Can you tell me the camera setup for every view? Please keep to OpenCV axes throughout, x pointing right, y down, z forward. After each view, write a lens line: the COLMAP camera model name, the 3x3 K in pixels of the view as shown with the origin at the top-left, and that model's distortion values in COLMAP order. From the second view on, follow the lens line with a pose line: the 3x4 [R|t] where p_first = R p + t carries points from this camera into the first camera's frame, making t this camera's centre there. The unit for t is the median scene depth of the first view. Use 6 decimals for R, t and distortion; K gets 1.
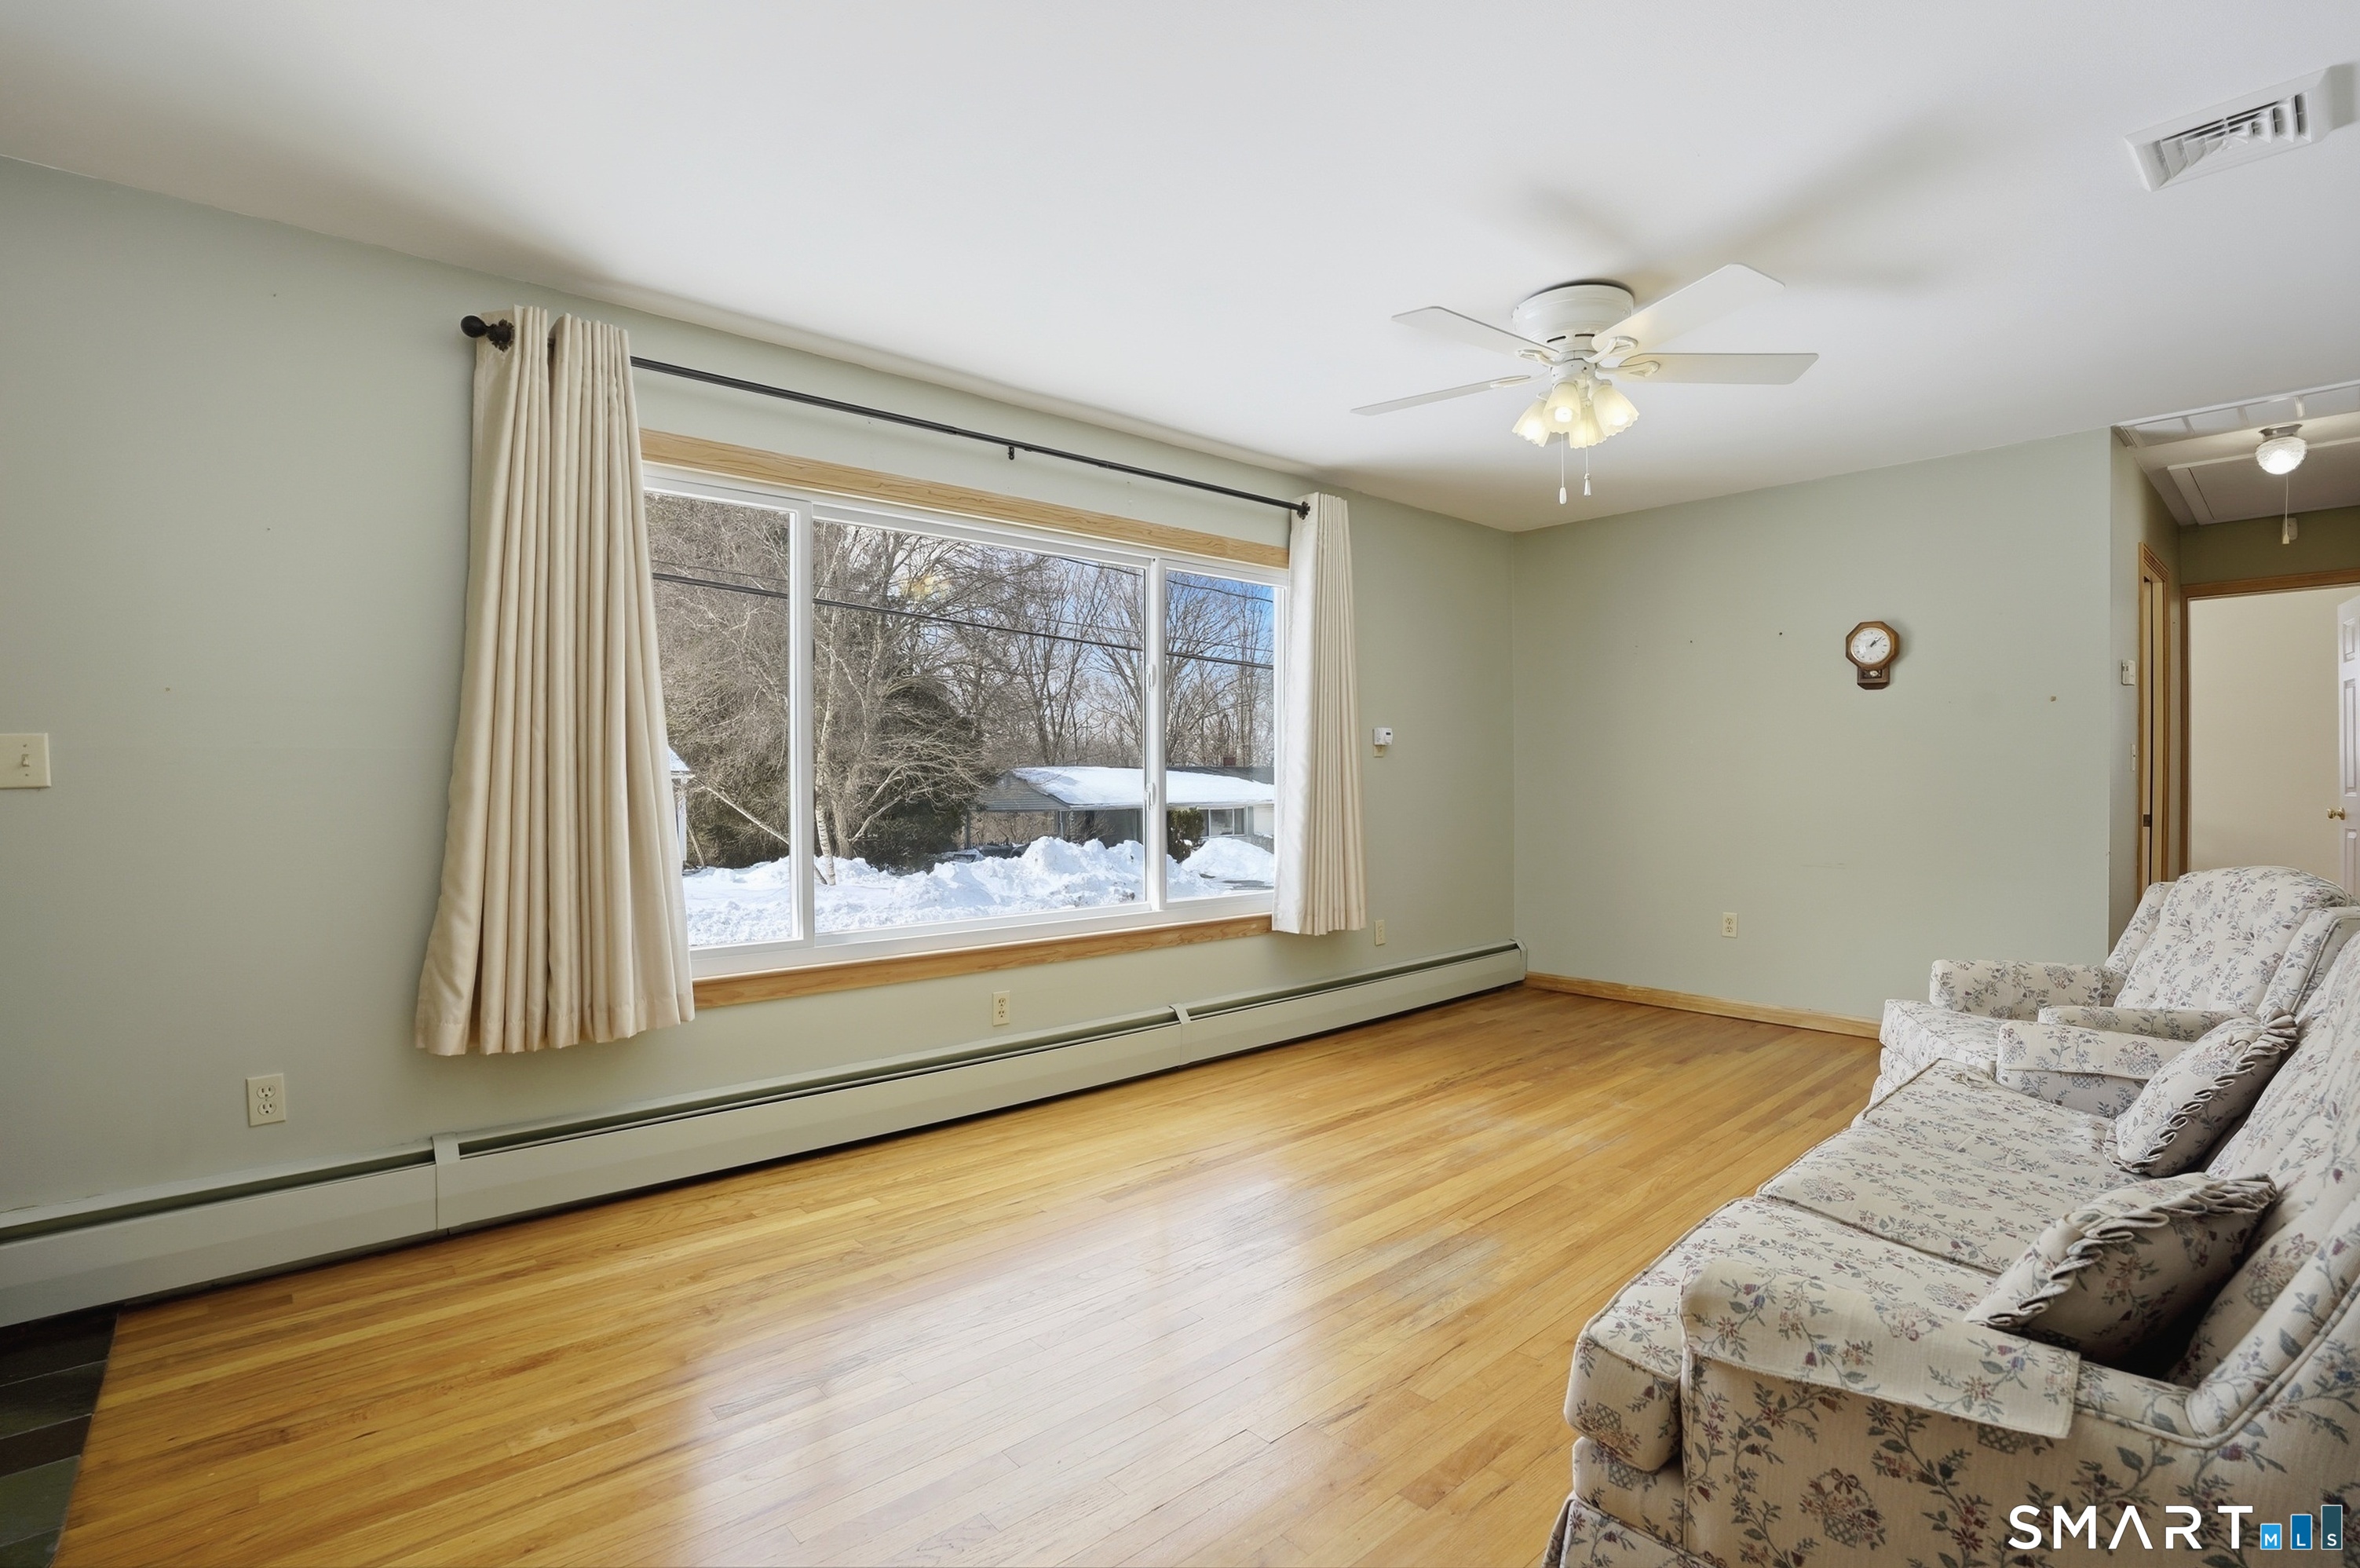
lens RADIAL K [[1096.6, 0, 1182.0], [0, 1096.6, 778.9], [0, 0, 1]] dist [-0.060445, 0.014561]
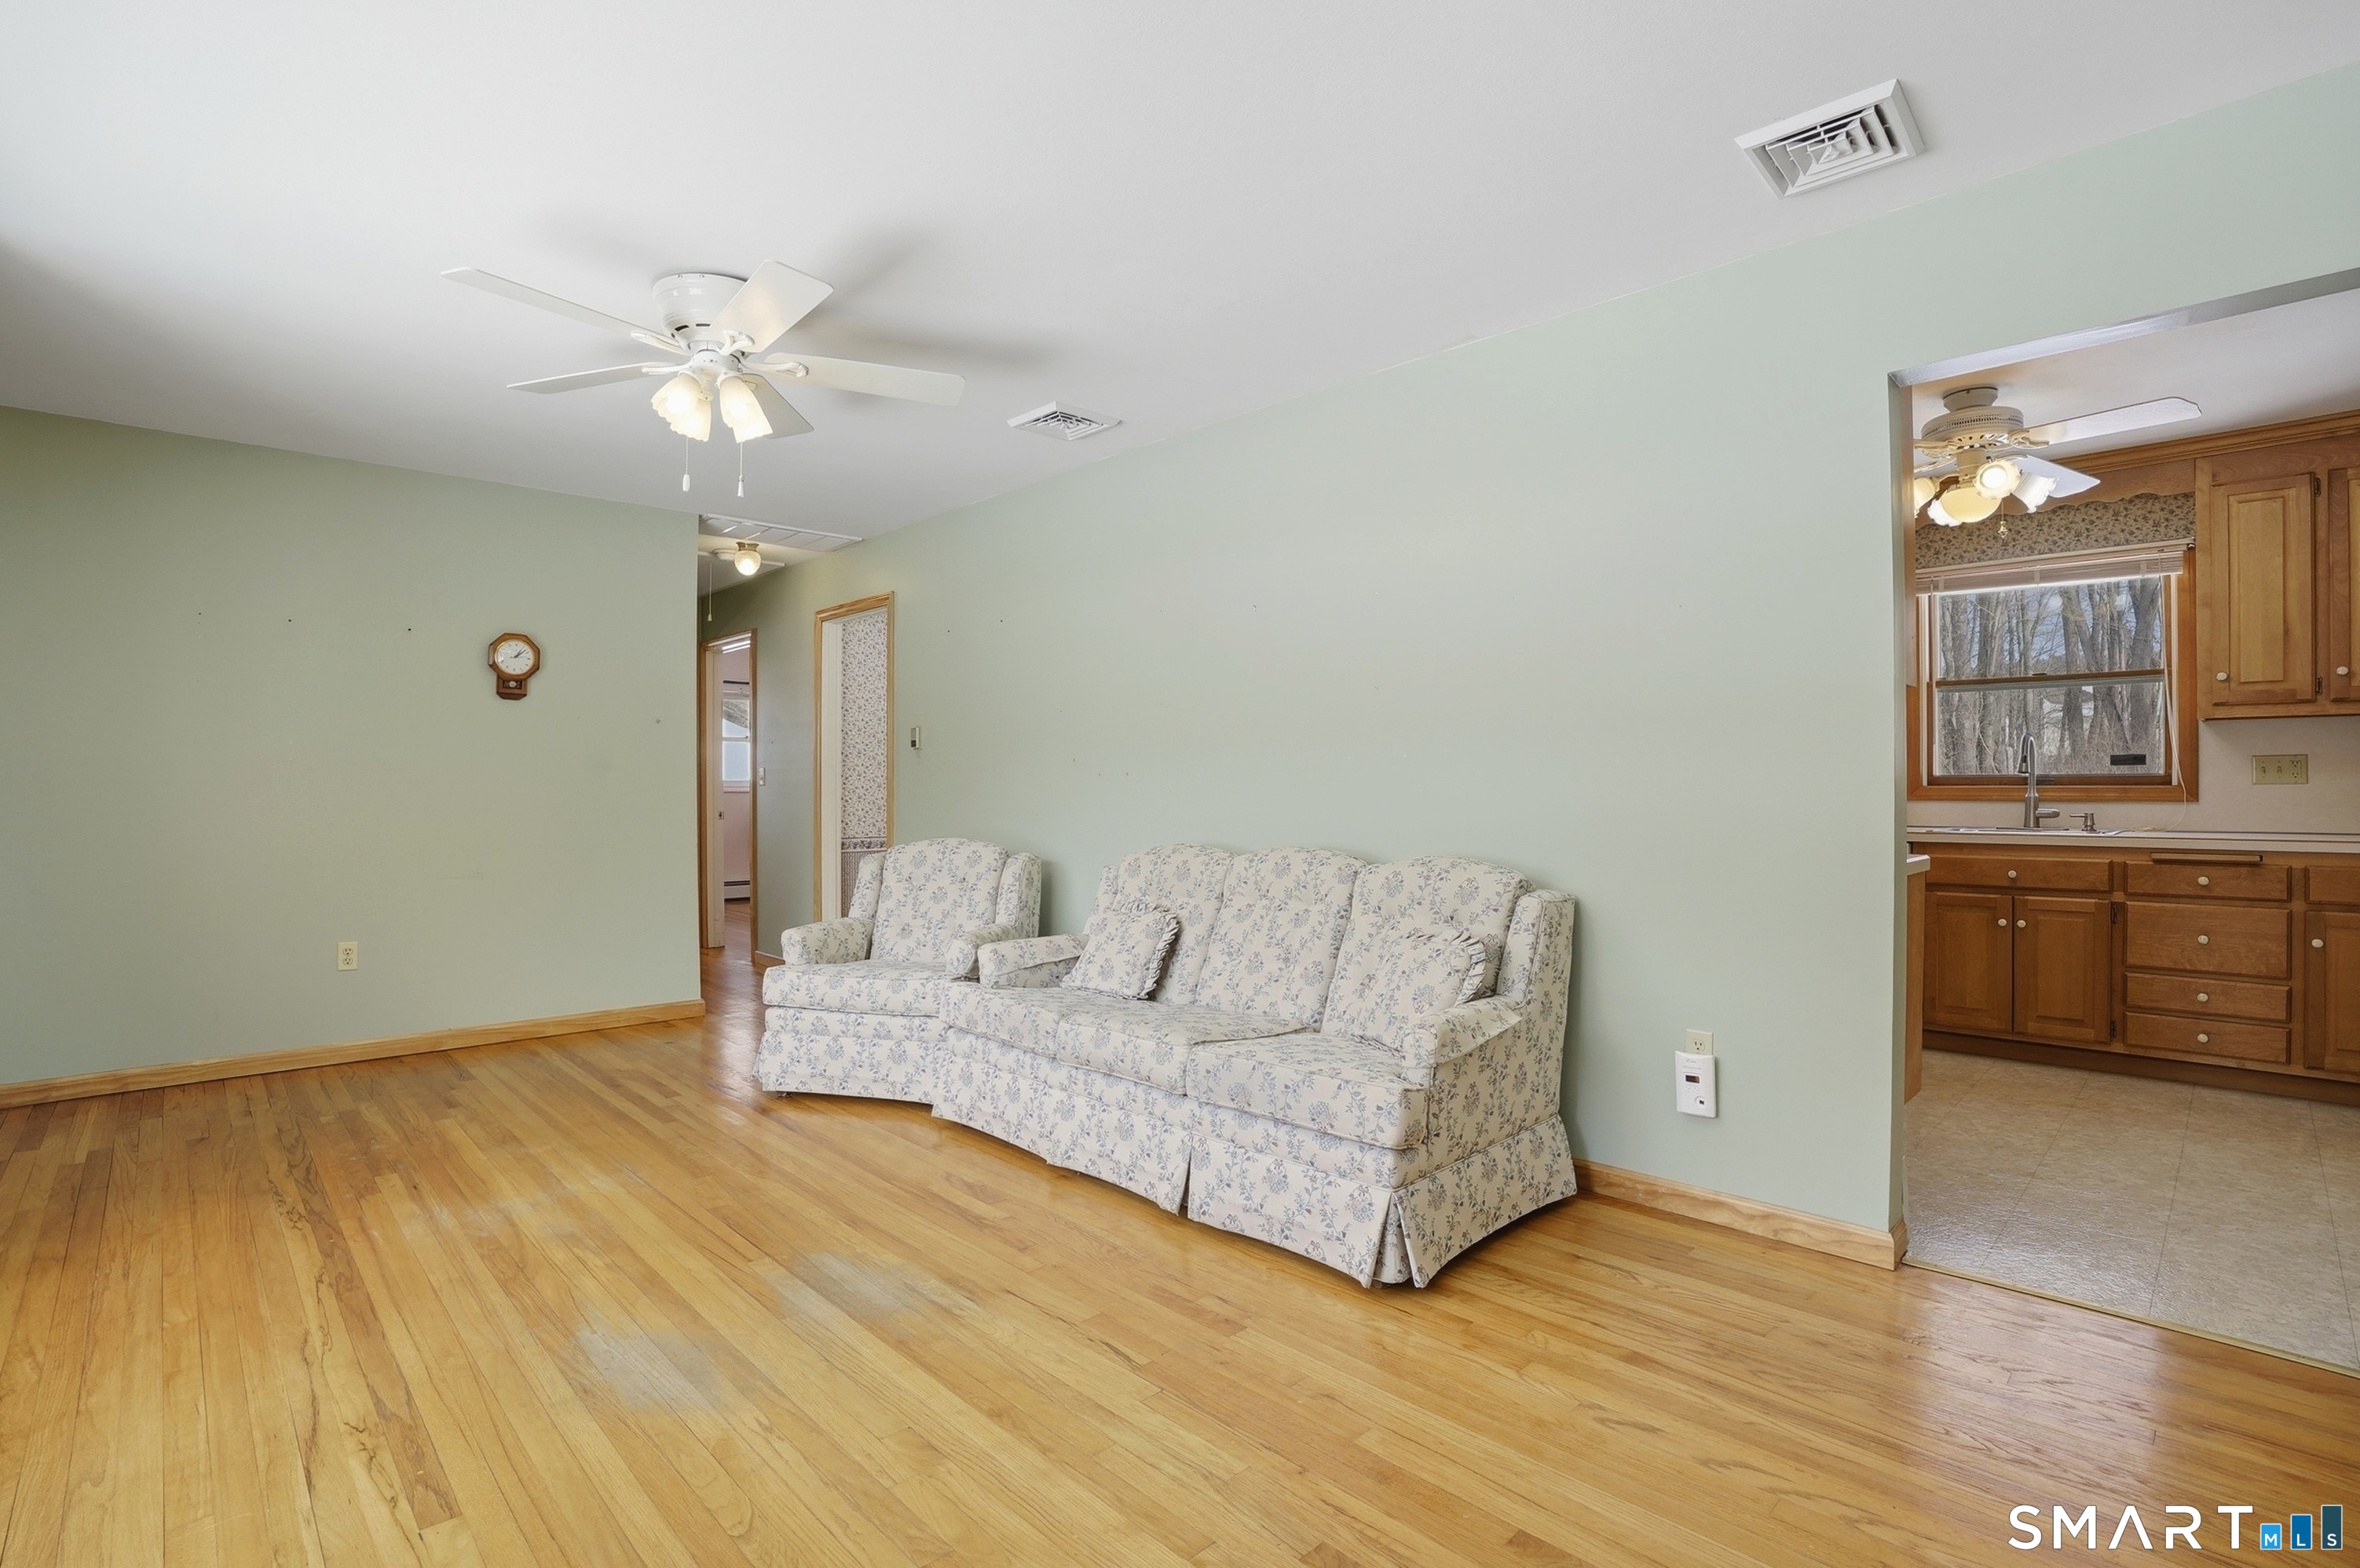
lens RADIAL K [[1096.4, 0, 1168.9], [0, 1096.4, 789.3], [0, 0, 1]] dist [-0.060445, 0.014561]
pose [[-0.030854, 0.005304, 0.999510, -0.639260], [0.005018, 0.999974, -0.005152, 0.016360], [-0.999511, 0.004857, -0.030879, 0.657841]]
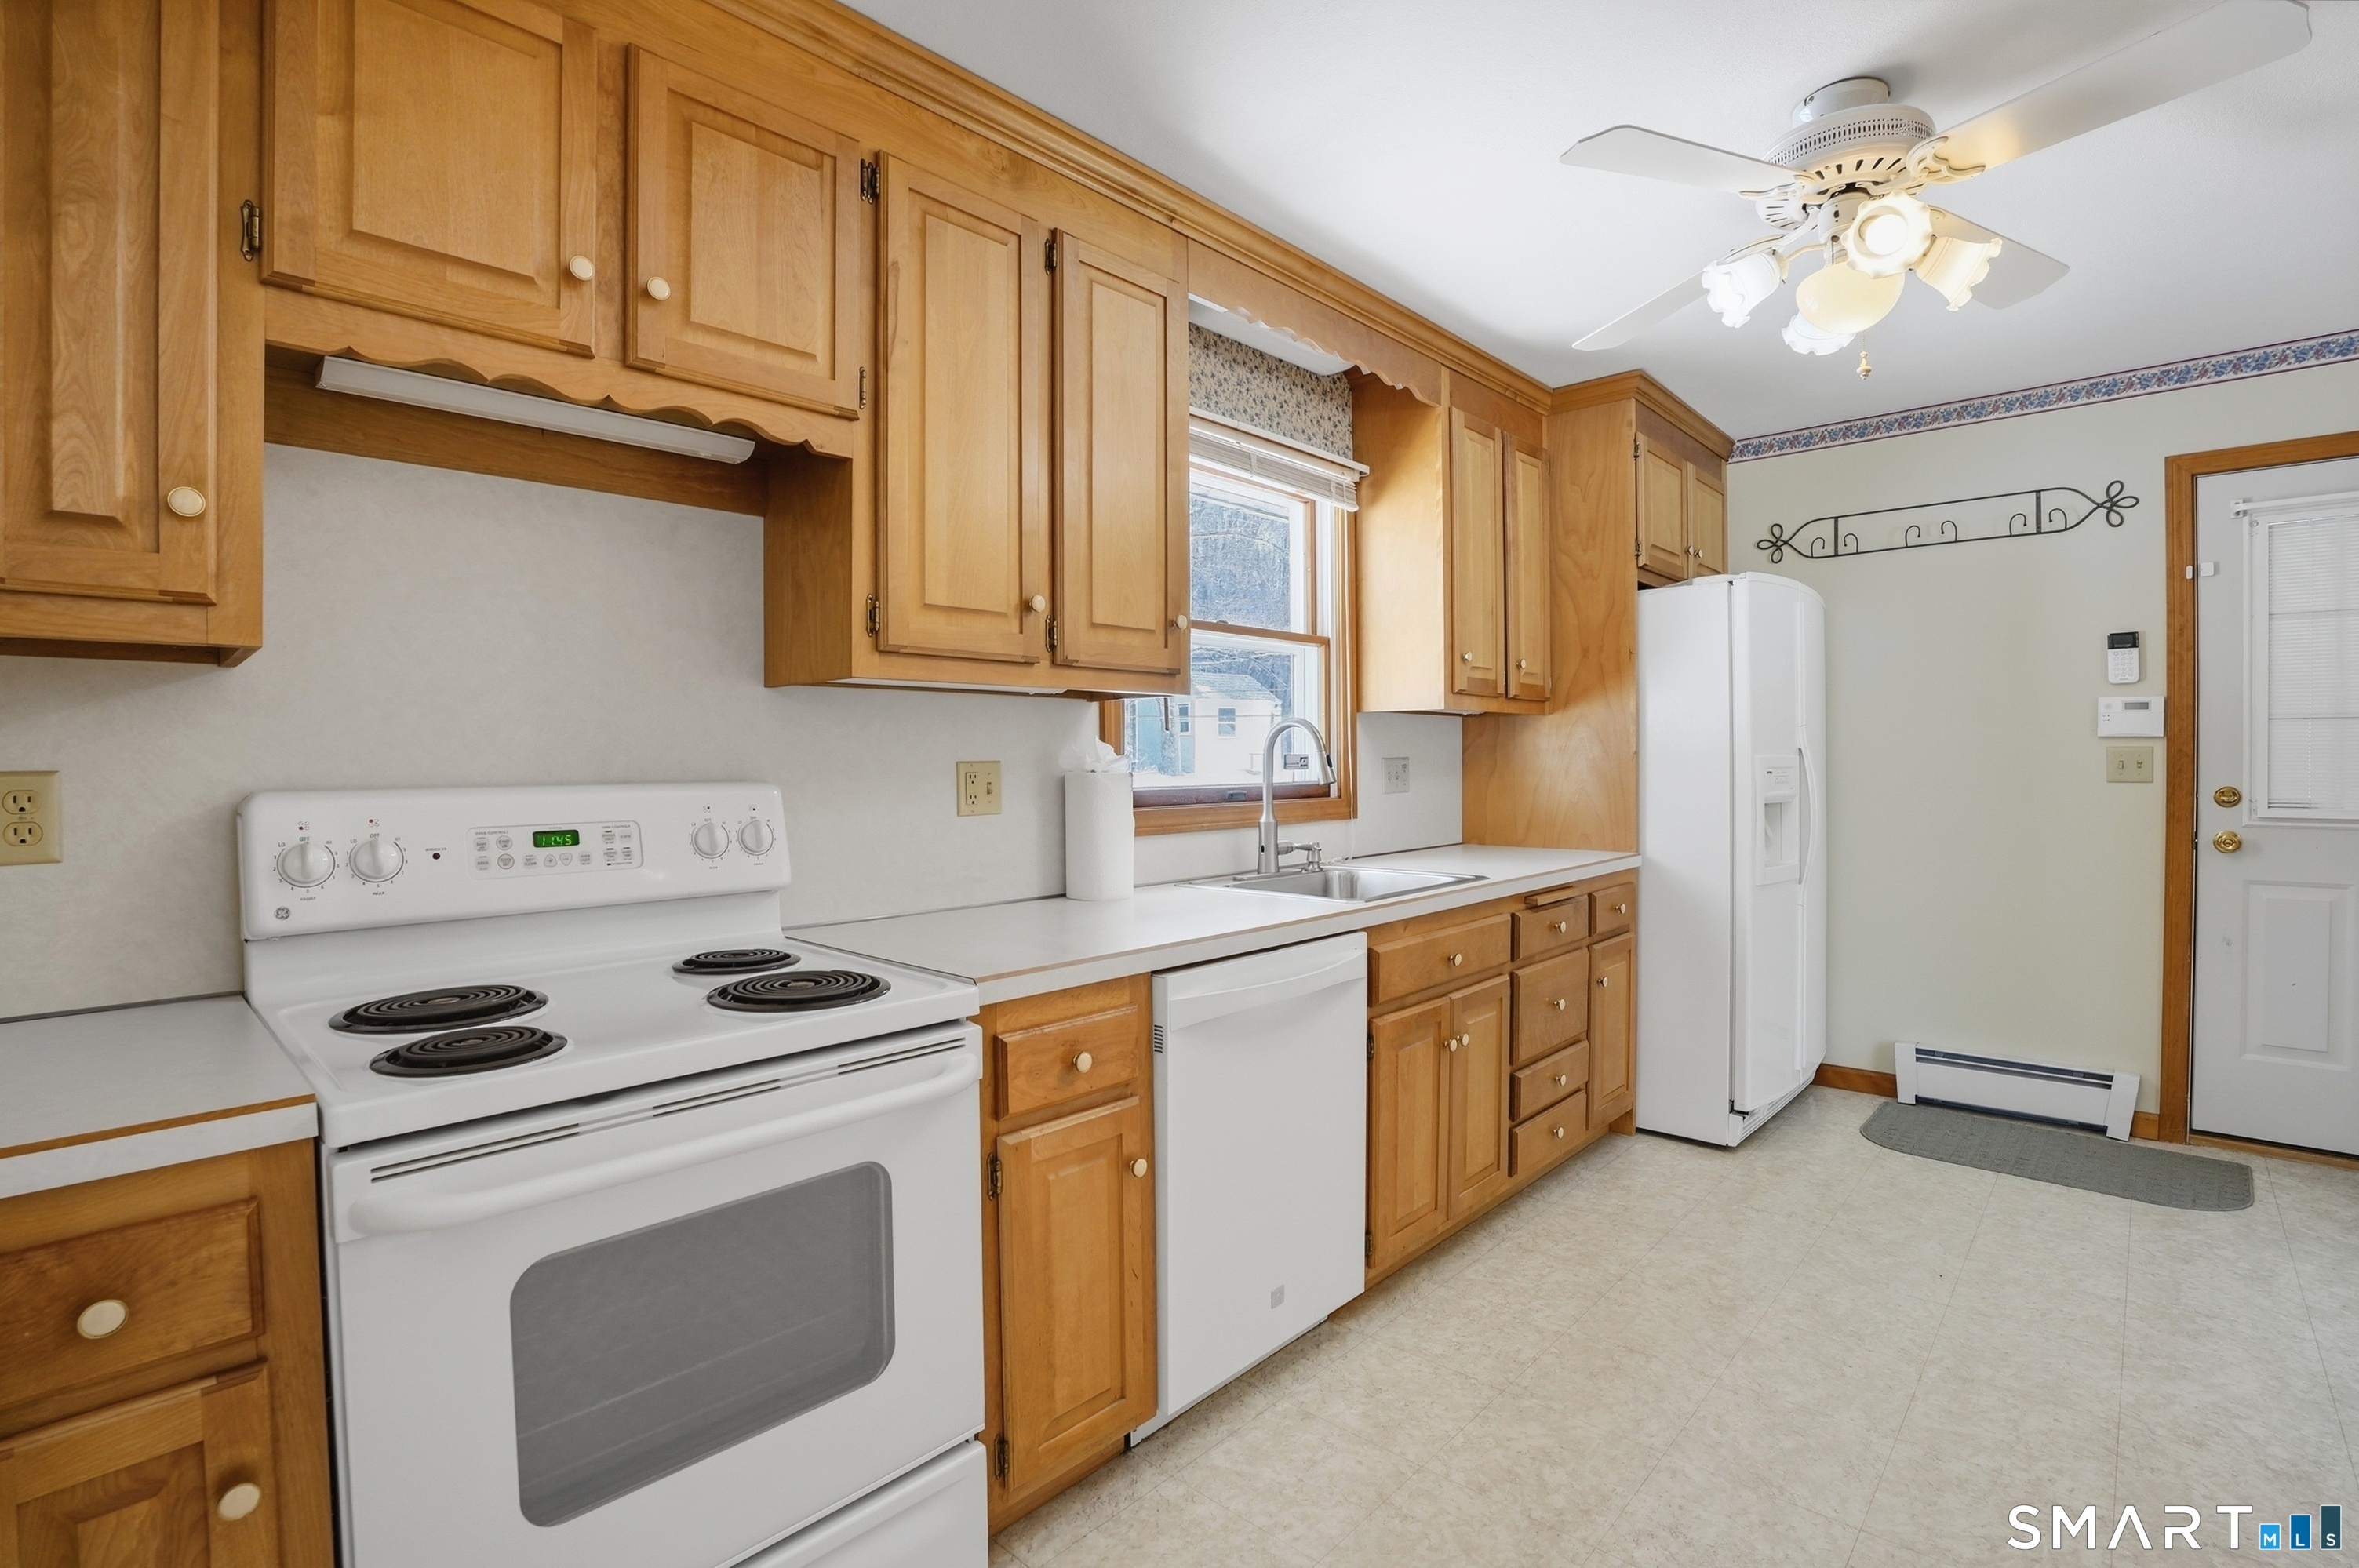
lens RADIAL K [[1096.0, 0, 1182.7], [0, 1096.0, 771.0], [0, 0, 1]] dist [-0.060445, 0.014561]
pose [[-0.996523, 0.012558, -0.082371, 1.087267], [0.011159, 0.999786, 0.017426, -0.039637], [0.082572, 0.016446, -0.996449, 0.307903]]
